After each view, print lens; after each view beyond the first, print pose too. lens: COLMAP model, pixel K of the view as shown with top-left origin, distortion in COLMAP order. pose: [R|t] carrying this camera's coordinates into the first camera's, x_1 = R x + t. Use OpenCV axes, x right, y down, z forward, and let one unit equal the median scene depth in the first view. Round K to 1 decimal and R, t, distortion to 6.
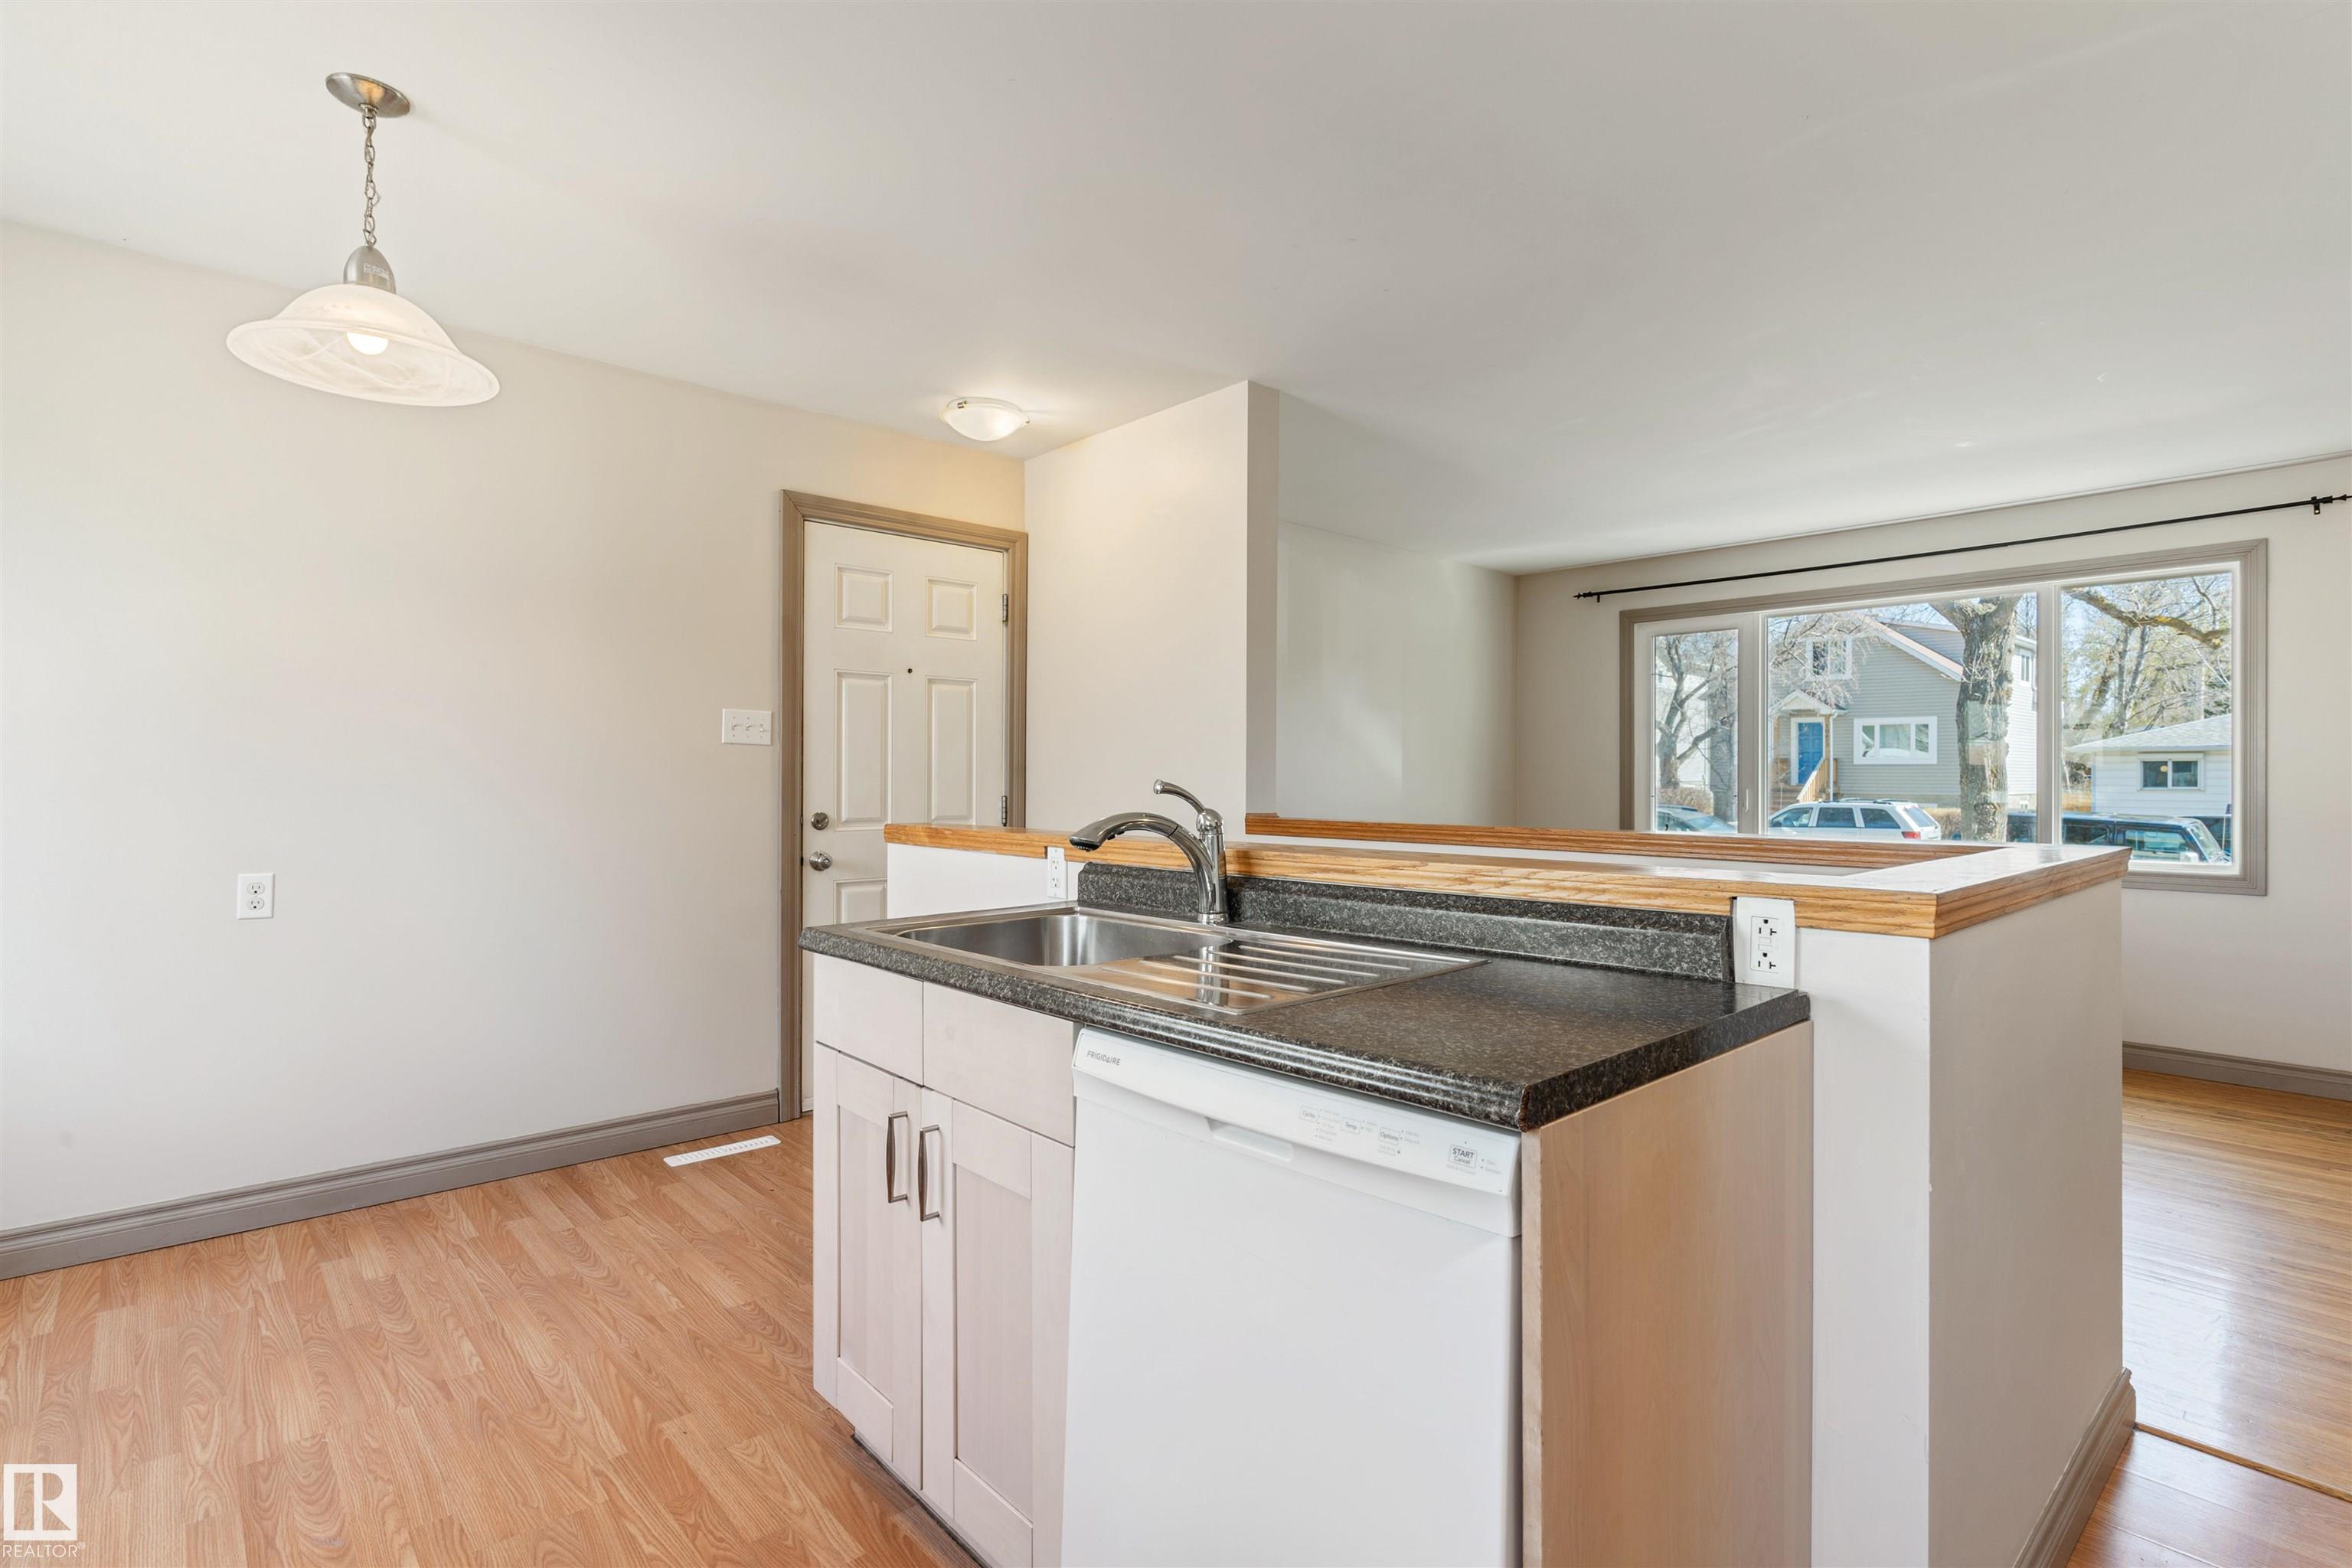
lens RADIAL K [[1130.8, 0, 1179.5], [0, 1130.8, 775.1], [0, 0, 1]] dist [0.003241, 0.001580]
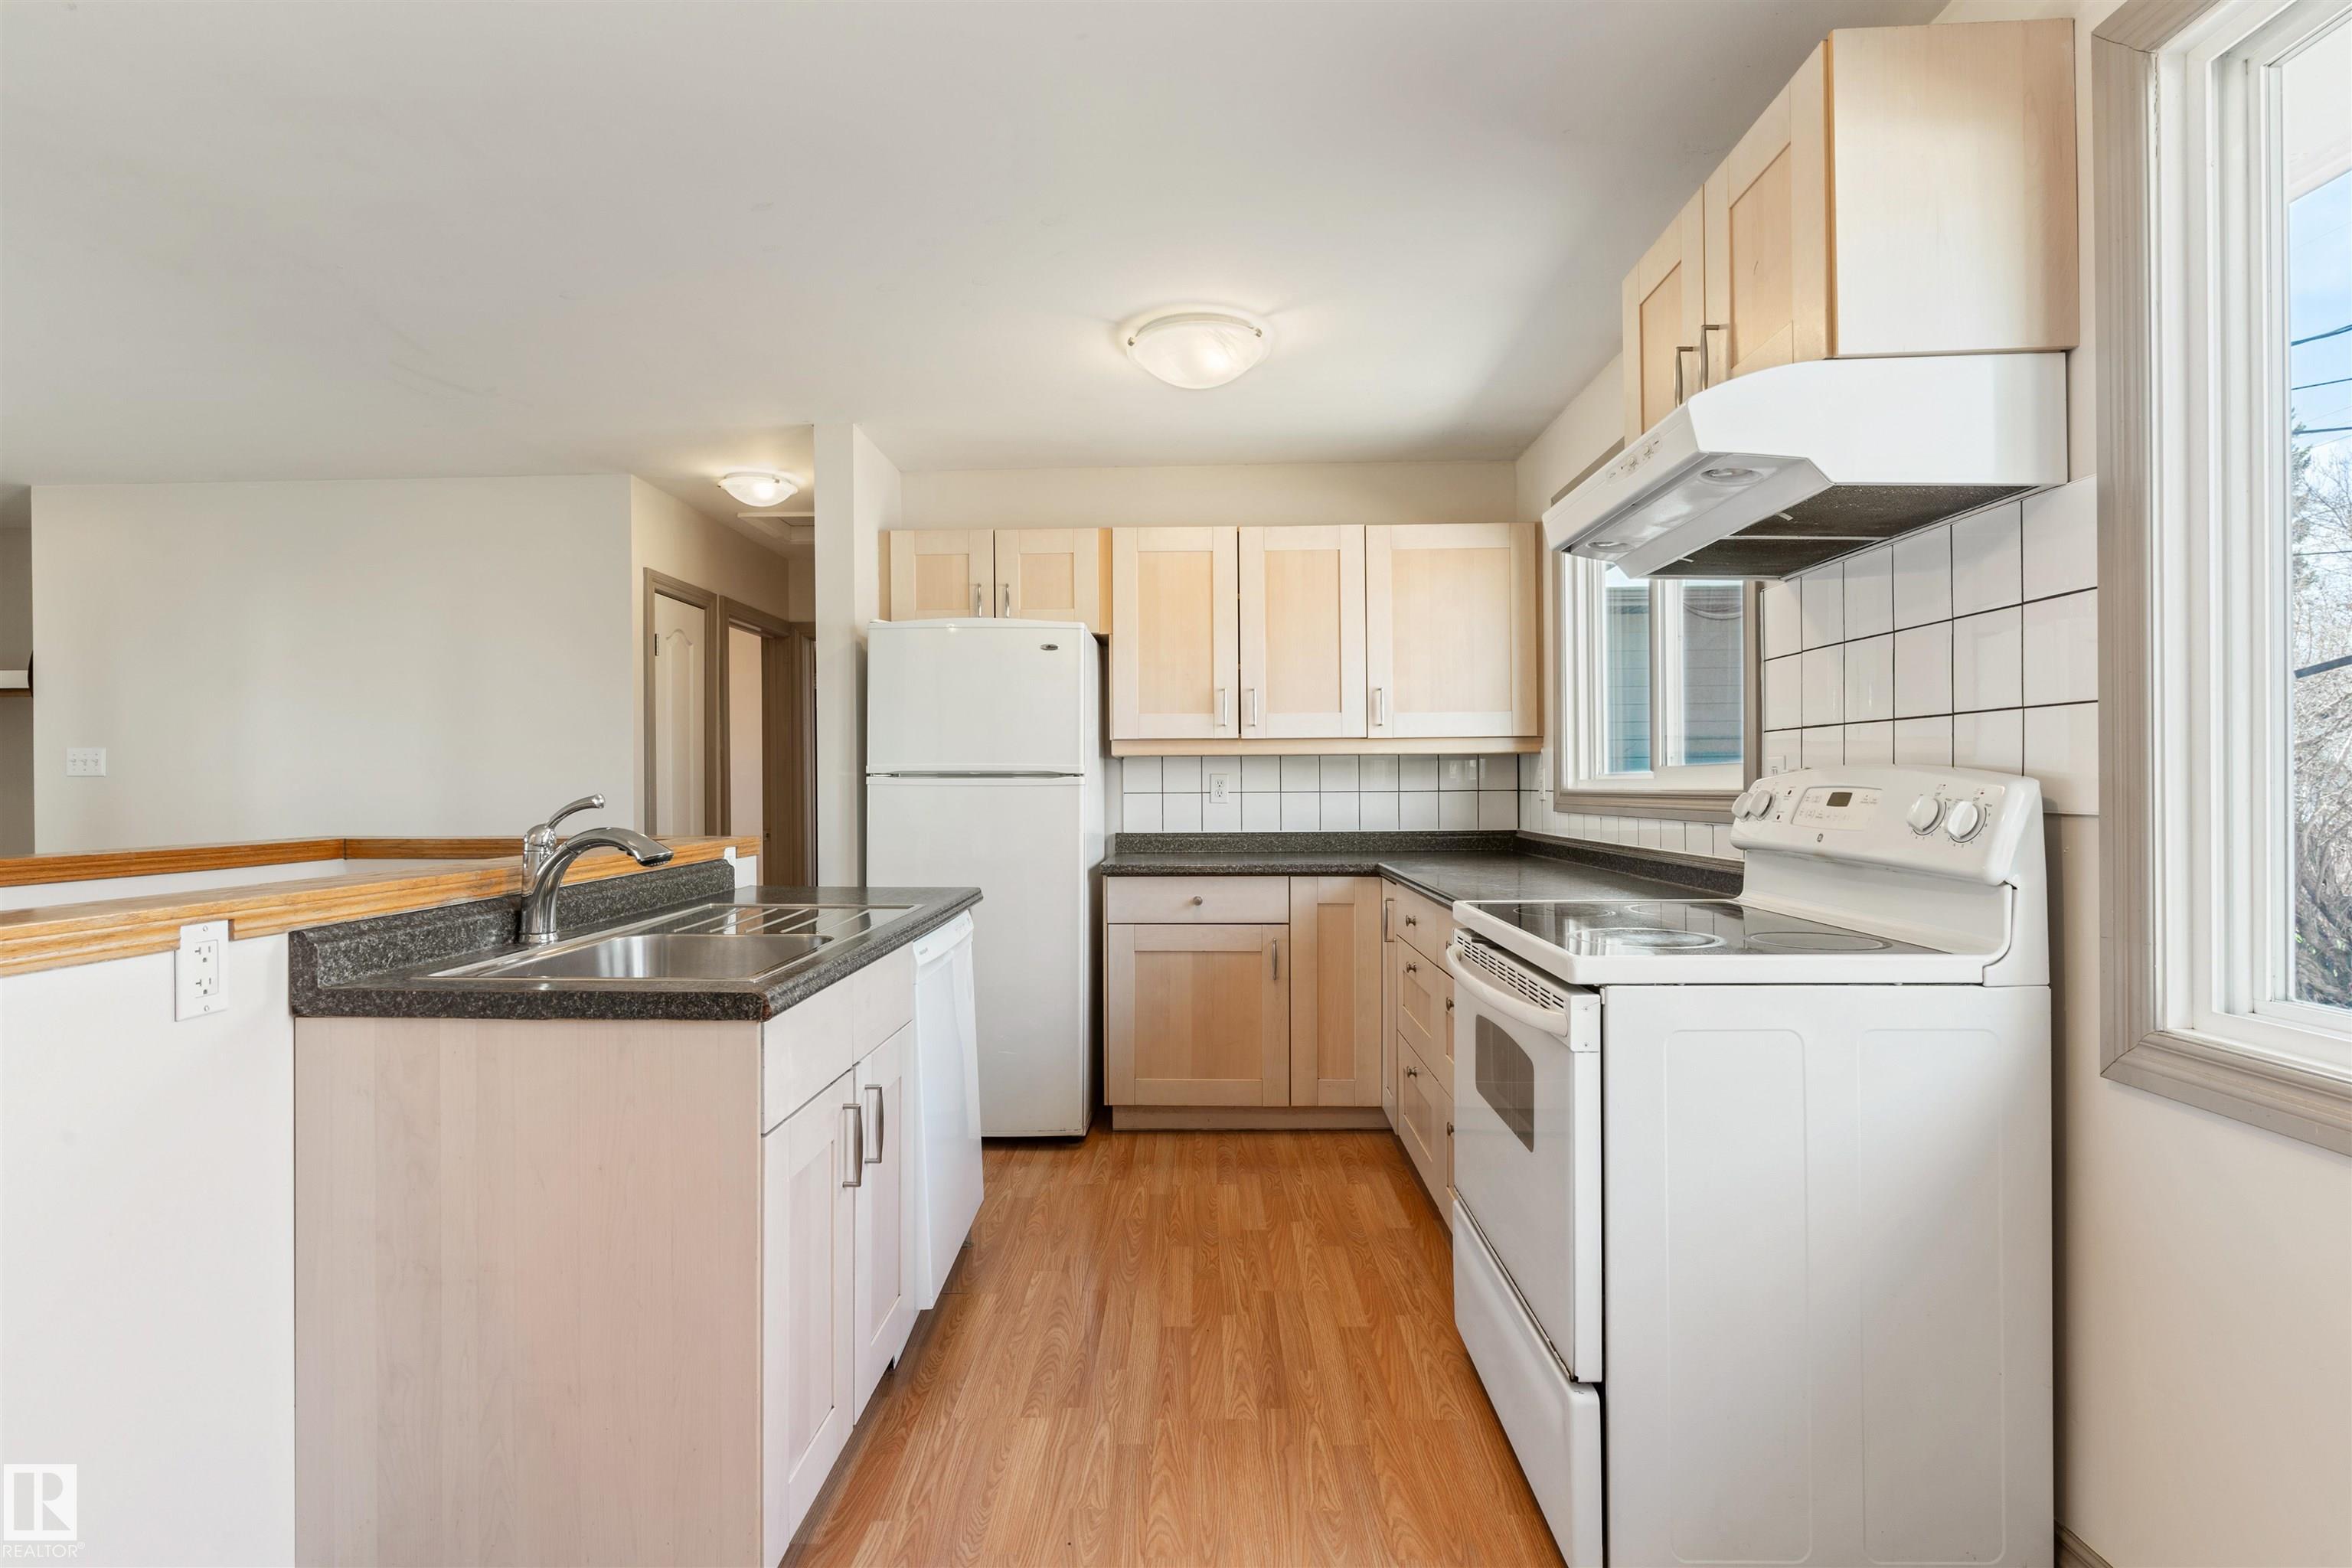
lens RADIAL K [[1130.8, 0, 1170.1], [0, 1130.8, 788.7], [0, 0, 1]] dist [0.003241, 0.001580]
pose [[-0.718503, -0.002259, 0.695520, -1.145639], [0.002767, 0.999978, 0.006106, -0.004012], [-0.695518, 0.006312, -0.718481, 1.477489]]
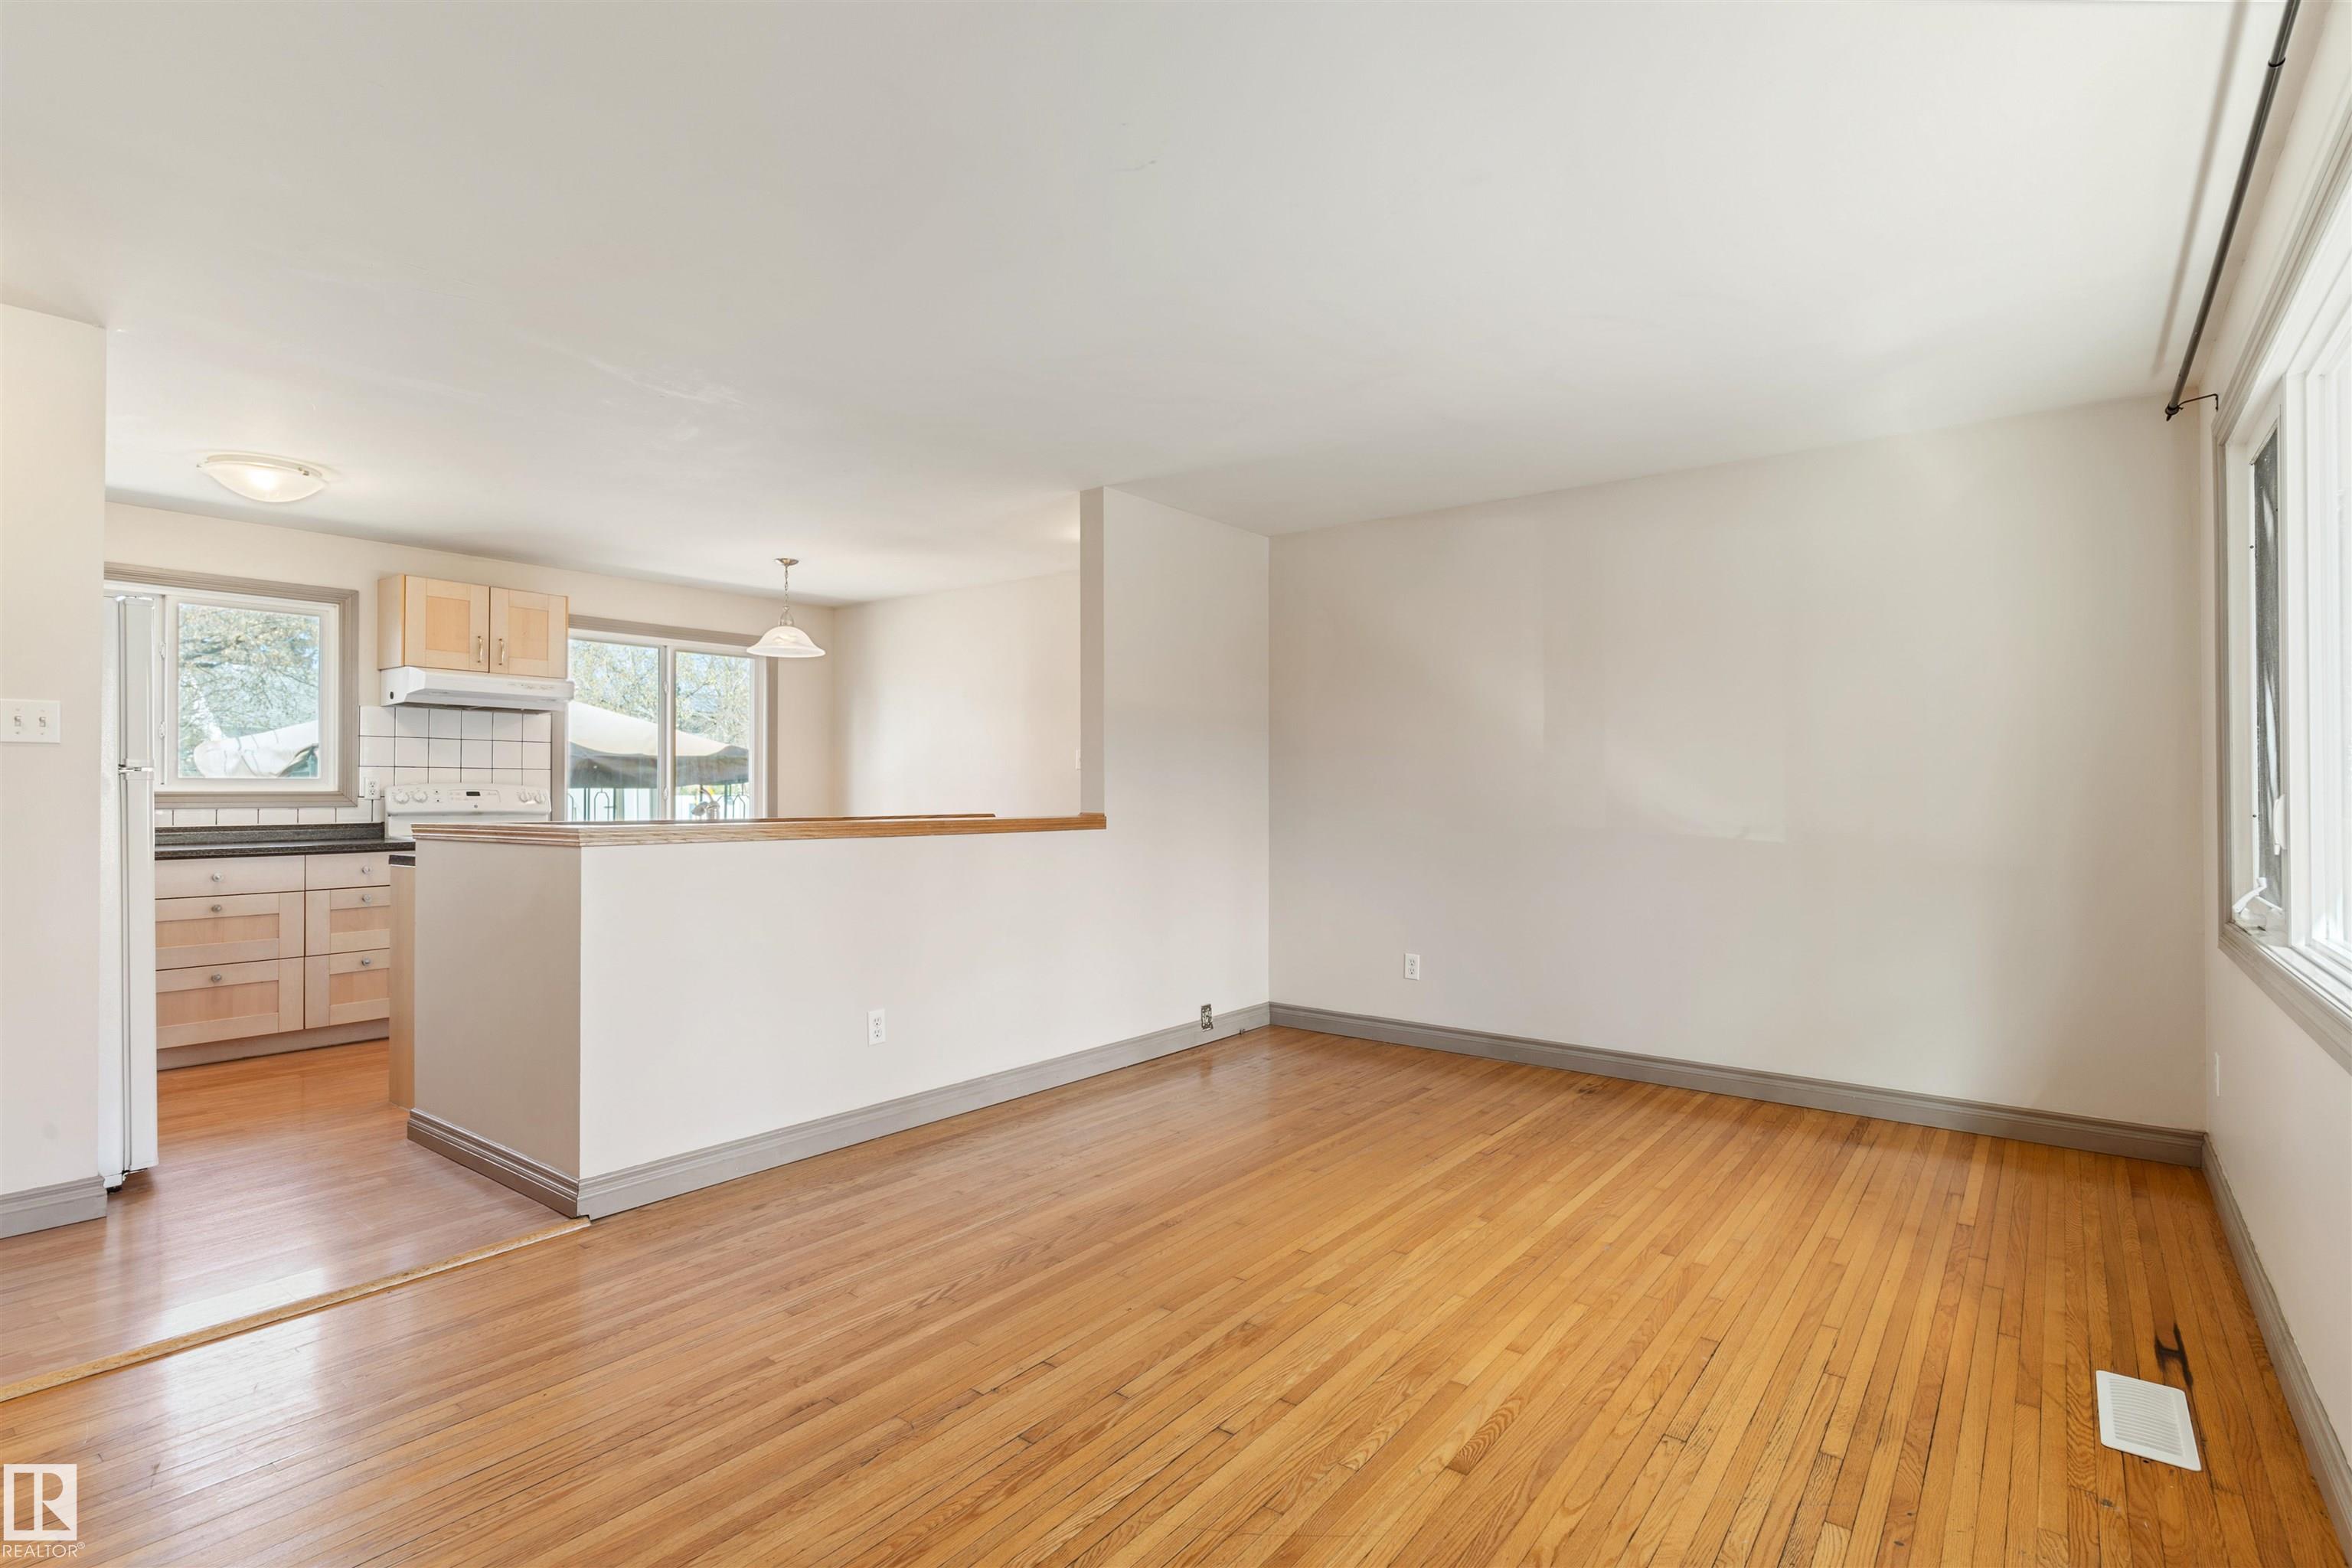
lens RADIAL K [[1130.8, 0, 1170.4], [0, 1130.8, 786.7], [0, 0, 1]] dist [0.003241, 0.001580]
pose [[0.174340, -0.010599, -0.984629, 2.712114], [0.000302, 0.999943, -0.010710, 0.029392], [0.984686, 0.001570, 0.174333, 1.682746]]
